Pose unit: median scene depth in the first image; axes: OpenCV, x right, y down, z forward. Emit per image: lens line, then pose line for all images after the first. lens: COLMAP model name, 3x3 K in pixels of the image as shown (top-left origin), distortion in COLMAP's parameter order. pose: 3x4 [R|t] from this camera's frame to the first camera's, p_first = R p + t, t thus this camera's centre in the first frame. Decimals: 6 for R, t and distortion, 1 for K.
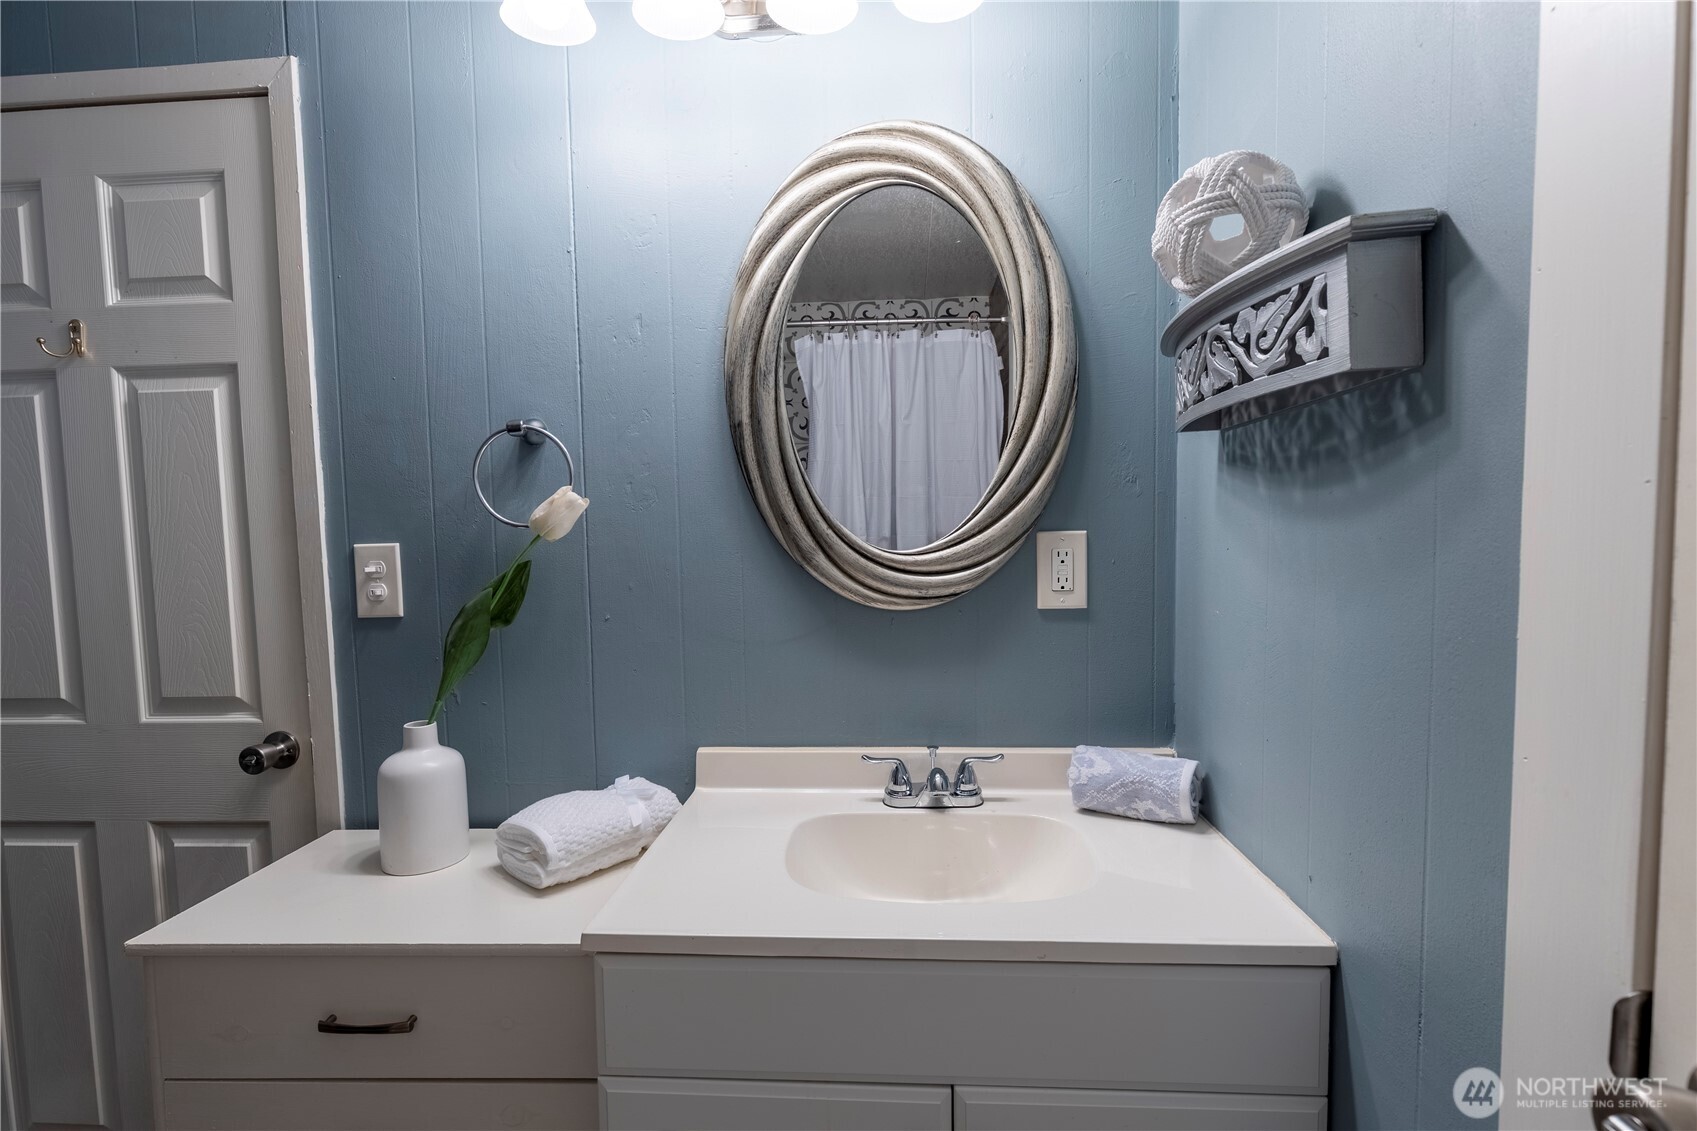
lens RADIAL K [[766.2, 0, 848.6], [0, 766.2, 570.5], [0, 0, 1]] dist [-0.000909, -0.000080]
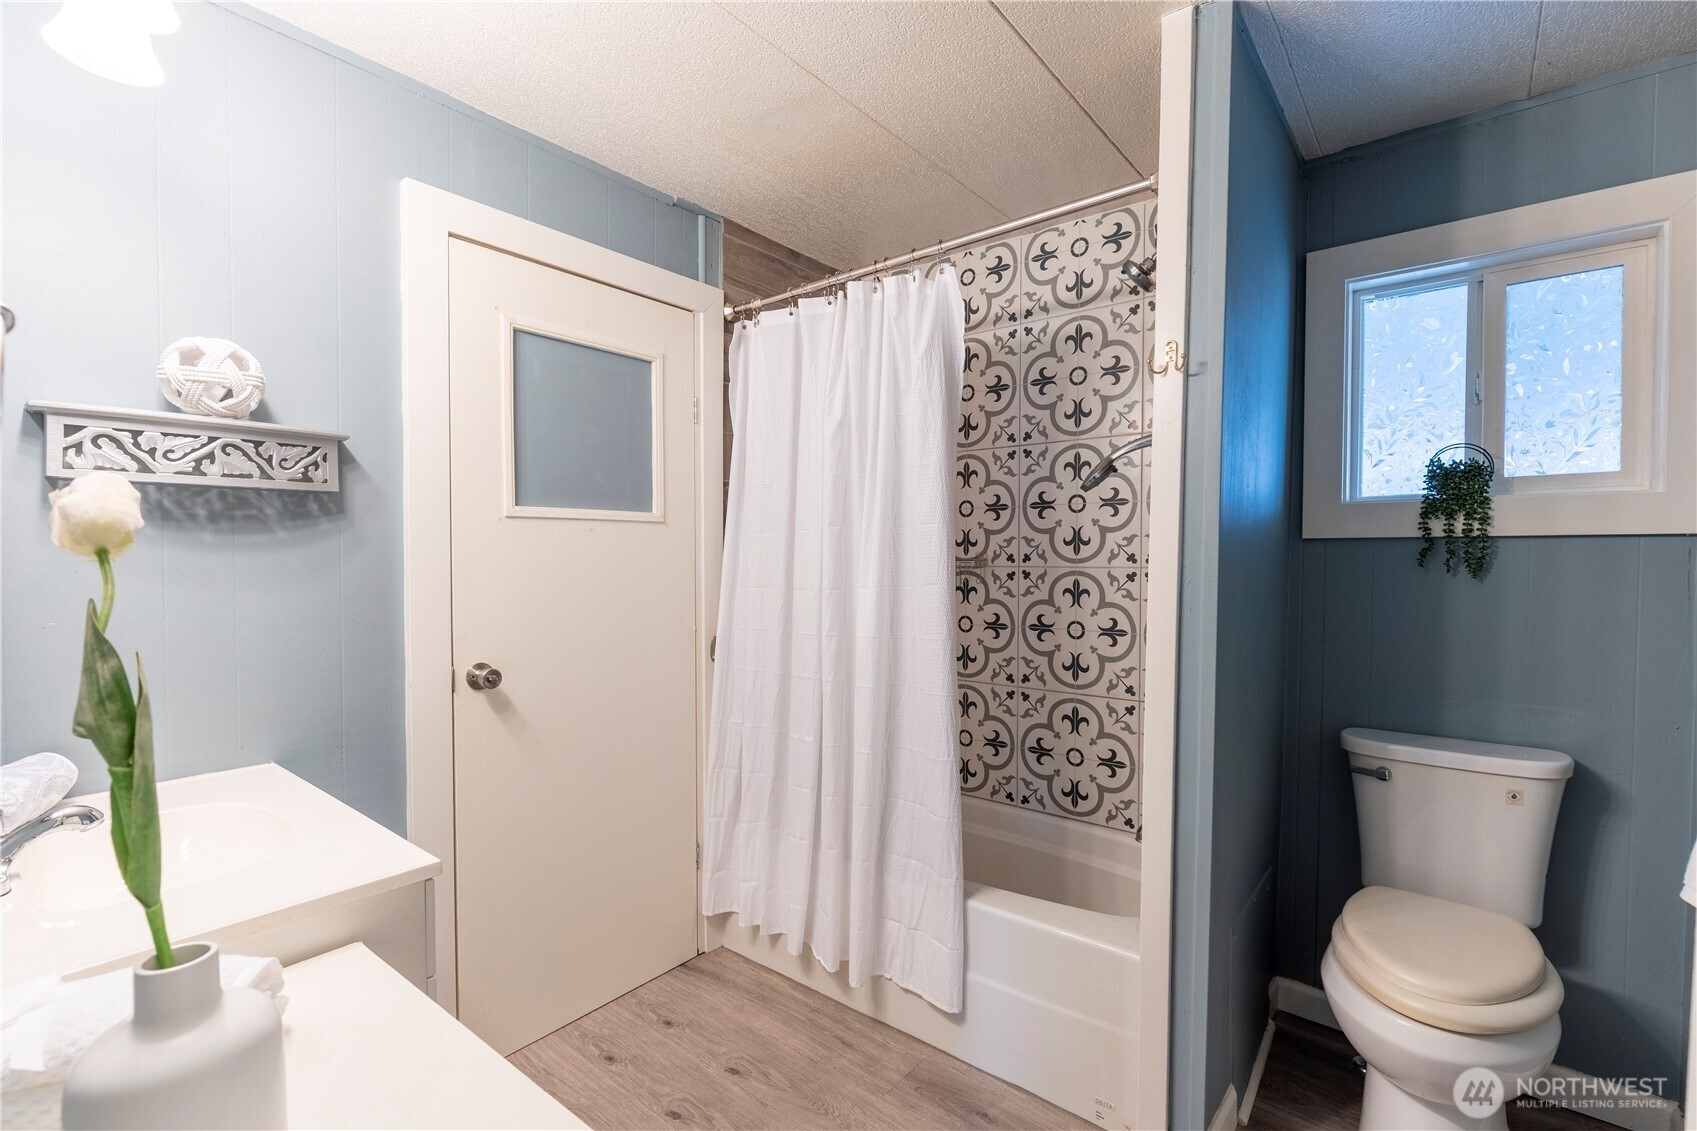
lens RADIAL K [[766.2, 0, 847.9], [0, 766.2, 567.5], [0, 0, 1]] dist [-0.000909, -0.000080]
pose [[-0.814383, 0.012197, 0.580199, -2.034091], [0.048528, 0.997709, 0.047142, -0.050510], [-0.578295, 0.066548, -0.813109, 1.983173]]
